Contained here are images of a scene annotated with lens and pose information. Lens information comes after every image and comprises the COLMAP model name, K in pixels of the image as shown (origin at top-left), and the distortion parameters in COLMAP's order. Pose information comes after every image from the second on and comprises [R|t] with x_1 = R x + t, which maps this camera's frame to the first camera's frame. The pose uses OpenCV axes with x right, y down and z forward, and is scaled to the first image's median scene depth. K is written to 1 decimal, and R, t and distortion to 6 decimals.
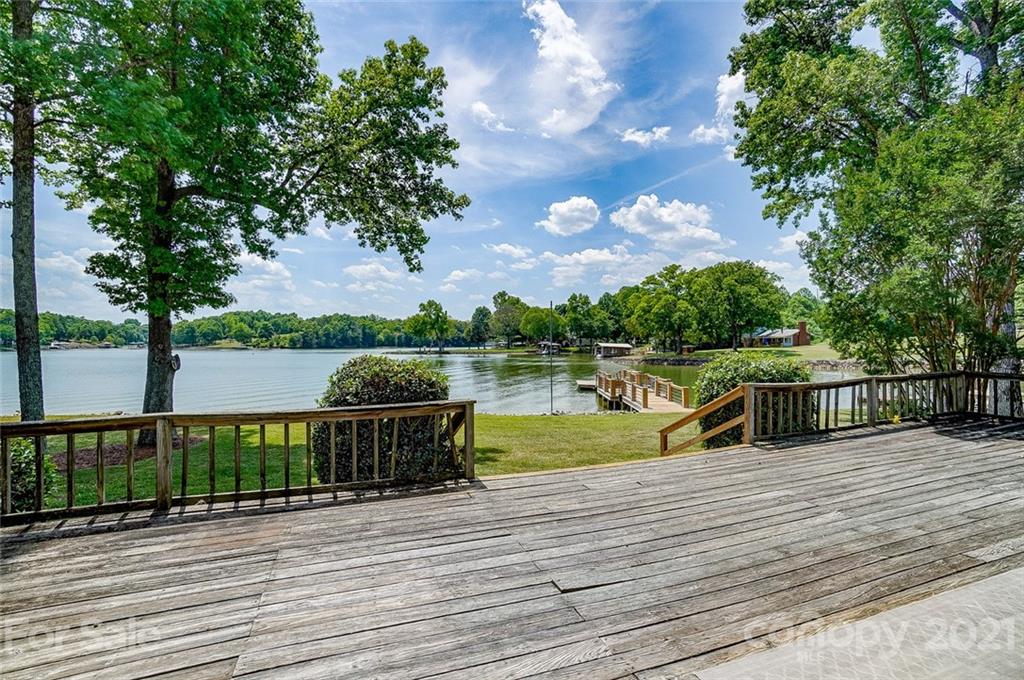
lens RADIAL K [[482.6, 0, 512.0], [0, 482.6, 340.0], [0, 0, 1]] dist [-0.003510, -0.000225]
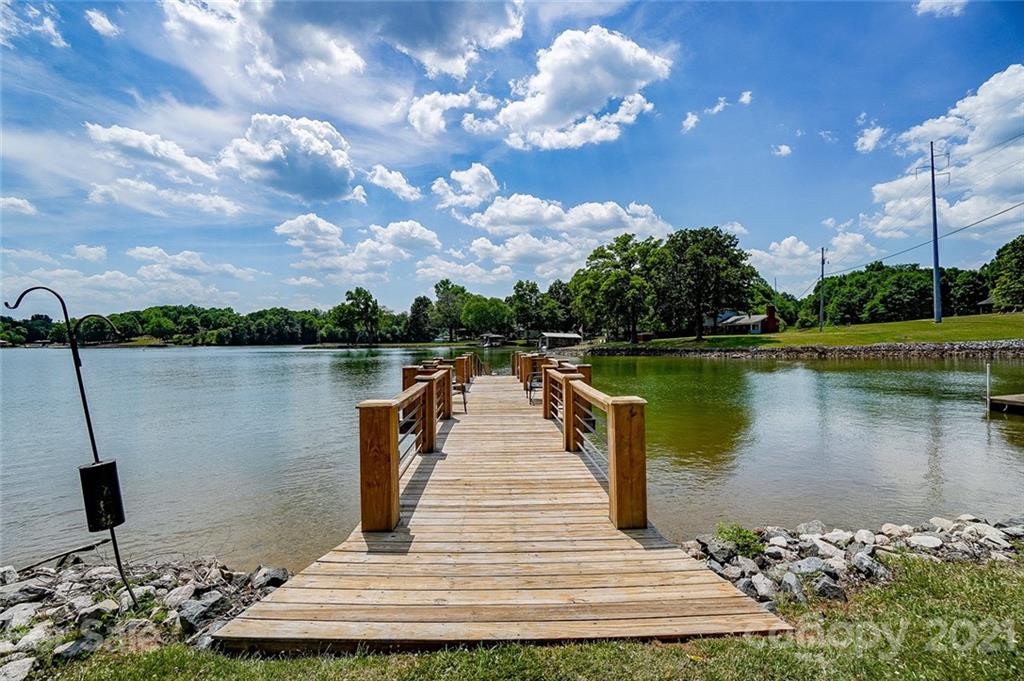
lens RADIAL K [[470.7, 0, 512.0], [0, 470.7, 340.5], [0, 0, 1]] dist [-0.038641, 0.025266]
pose [[0.997020, -0.008258, 0.076695, 0.044223], [0.007714, 0.999943, 0.007389, 0.009794], [-0.076752, -0.006775, 0.997027, 0.122412]]
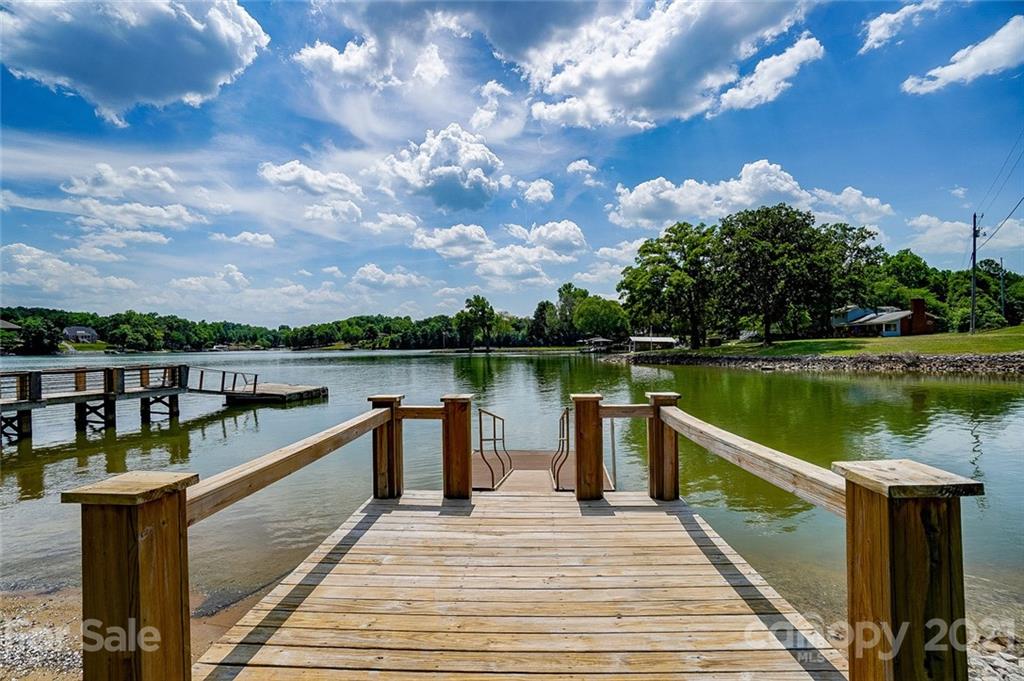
lens RADIAL K [[470.7, 0, 512.0], [0, 470.7, 340.5], [0, 0, 1]] dist [-0.038641, 0.025266]
pose [[0.952113, -0.013793, -0.305435, 0.174105], [0.013458, 0.999904, -0.003204, 0.008756], [0.305450, -0.001060, 0.952207, 0.149950]]
